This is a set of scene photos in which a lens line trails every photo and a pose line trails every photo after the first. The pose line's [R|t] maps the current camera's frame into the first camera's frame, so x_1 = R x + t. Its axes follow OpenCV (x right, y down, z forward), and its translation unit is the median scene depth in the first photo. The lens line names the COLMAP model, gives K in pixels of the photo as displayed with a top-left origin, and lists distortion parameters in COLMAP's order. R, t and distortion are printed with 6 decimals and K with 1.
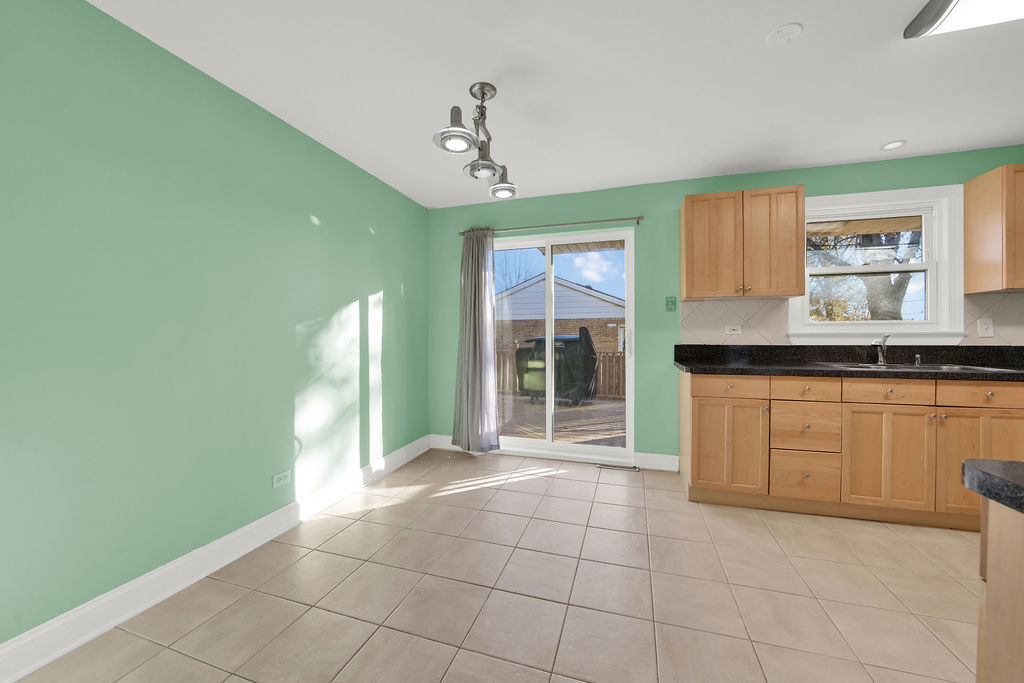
lens RADIAL K [[368.2, 0, 514.6], [0, 368.2, 336.7], [0, 0, 1]] dist [-0.014518, -0.000796]
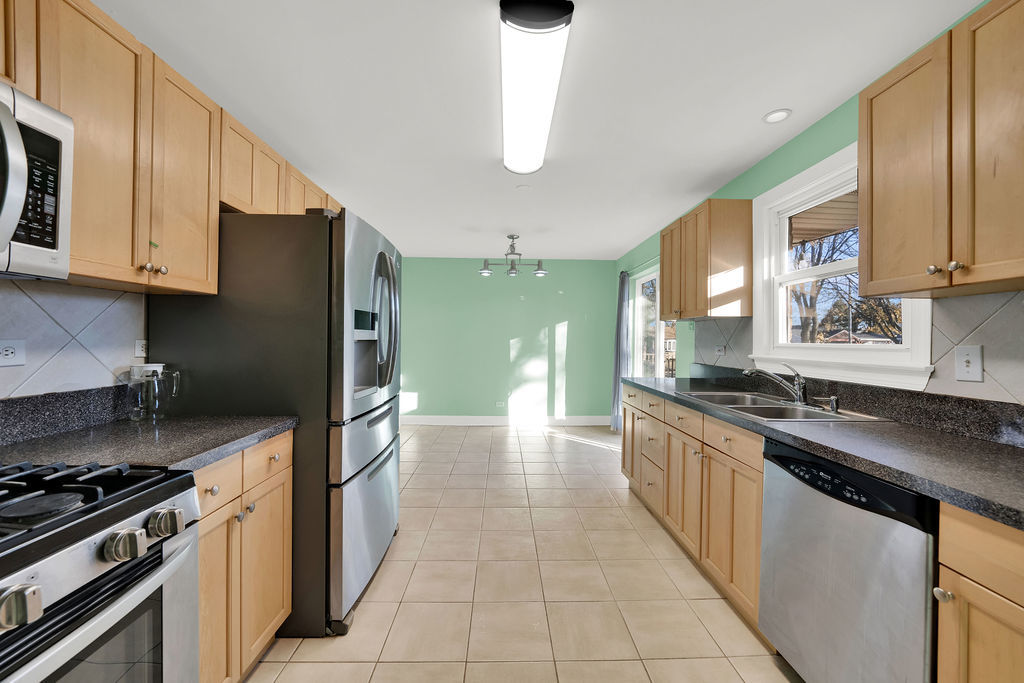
lens RADIAL K [[368.2, 0, 511.0], [0, 368.2, 341.2], [0, 0, 1]] dist [-0.014518, -0.000796]
pose [[0.322062, 0.005315, -0.946704, 1.290424], [-0.009468, 0.999952, 0.002393, -0.040884], [0.946671, 0.008193, 0.322097, 0.162832]]
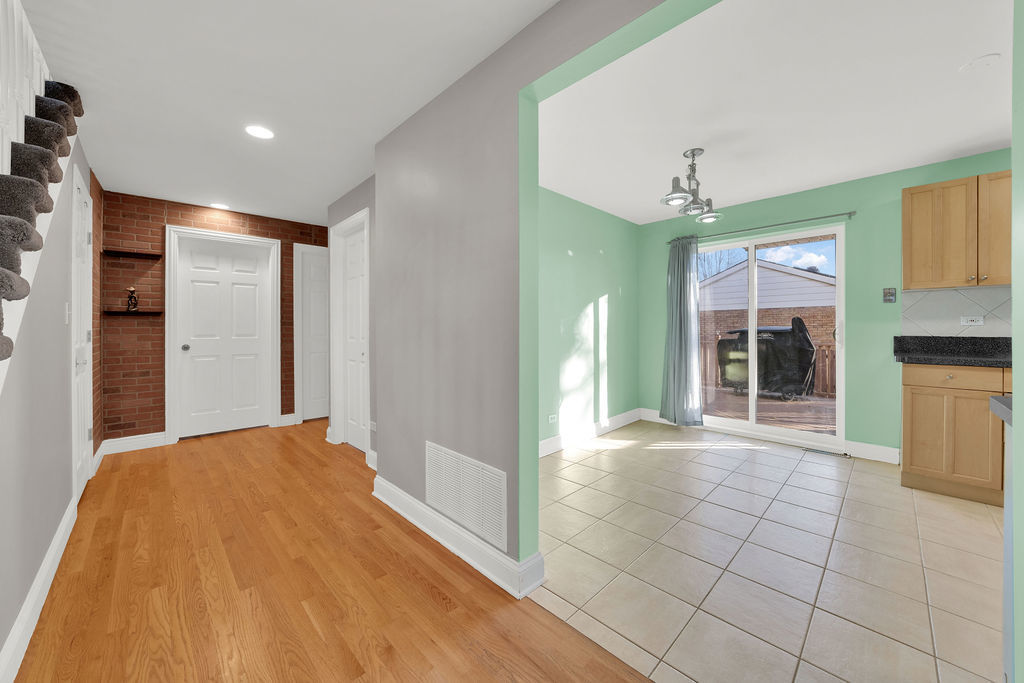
lens RADIAL K [[368.2, 0, 539.7], [0, 368.2, 328.1], [0, 0, 1]] dist [-0.014518, -0.000796]
pose [[0.901785, 0.001958, -0.432180, -0.005776], [-0.001618, 0.999998, 0.001155, 0.000629], [0.432181, -0.000342, 0.901787, -0.315432]]
